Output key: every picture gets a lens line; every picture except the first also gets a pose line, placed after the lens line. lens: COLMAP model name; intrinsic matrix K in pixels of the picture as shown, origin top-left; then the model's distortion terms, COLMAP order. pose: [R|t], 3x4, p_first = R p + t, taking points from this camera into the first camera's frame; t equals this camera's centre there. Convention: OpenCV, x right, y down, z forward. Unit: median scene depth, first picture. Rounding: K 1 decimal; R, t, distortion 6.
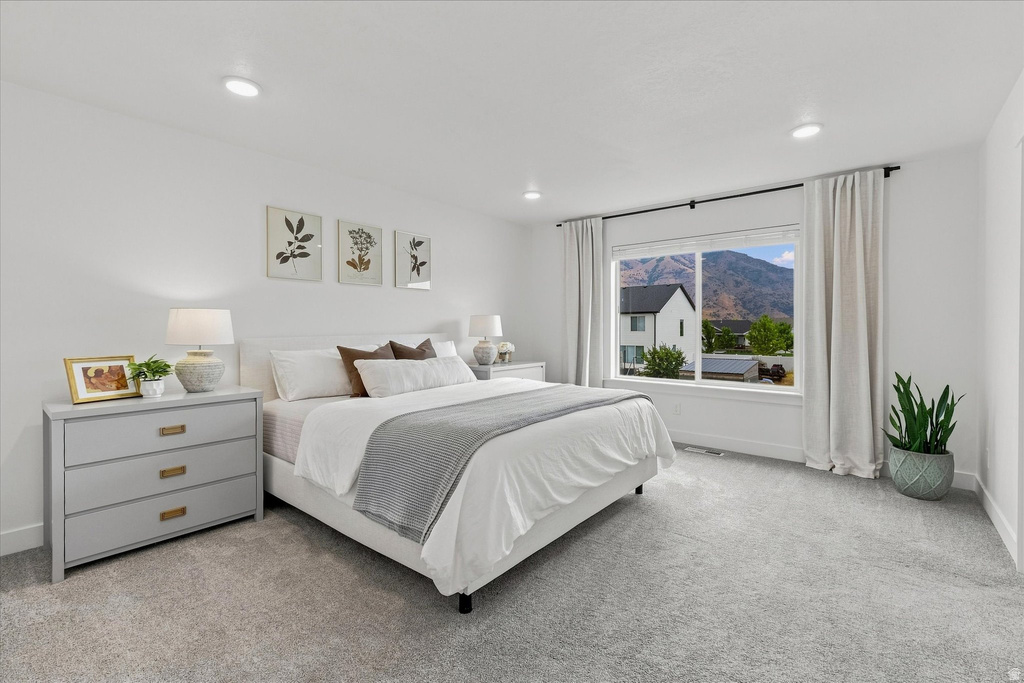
lens RADIAL K [[450.0, 0, 511.8], [0, 450.0, 335.2], [0, 0, 1]] dist [-0.013380, -0.000145]
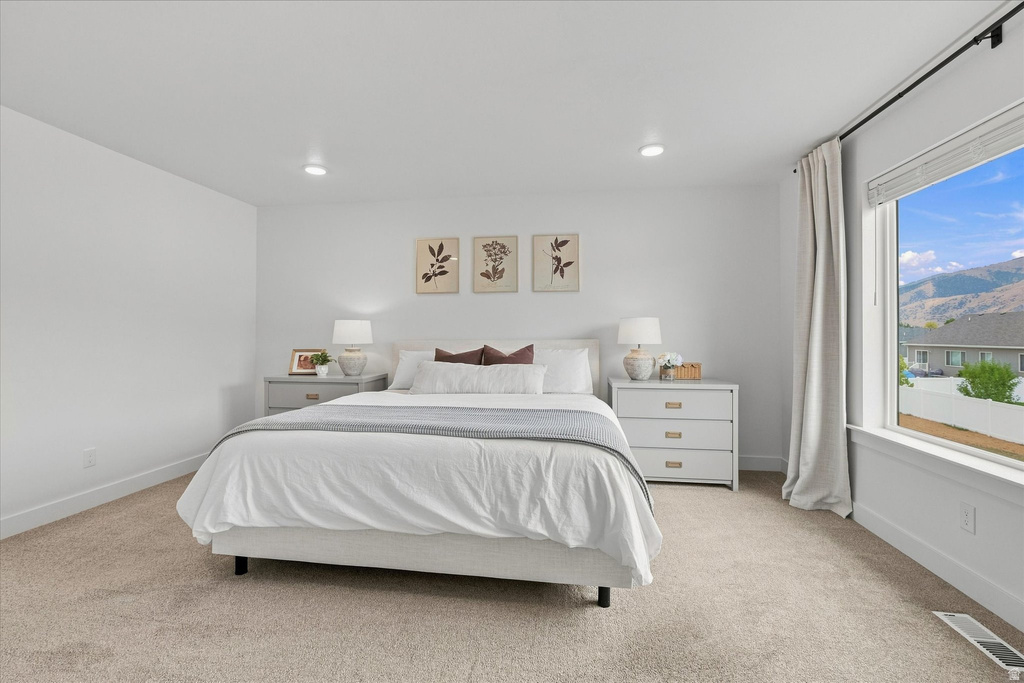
lens RADIAL K [[450.0, 0, 511.8], [0, 450.0, 335.2], [0, 0, 1]] dist [-0.013380, -0.000145]
pose [[0.516073, 0.000084, -0.856545, 0.671101], [-0.016494, 0.999816, -0.009840, -0.001860], [0.856386, 0.019206, 0.515979, 0.532757]]
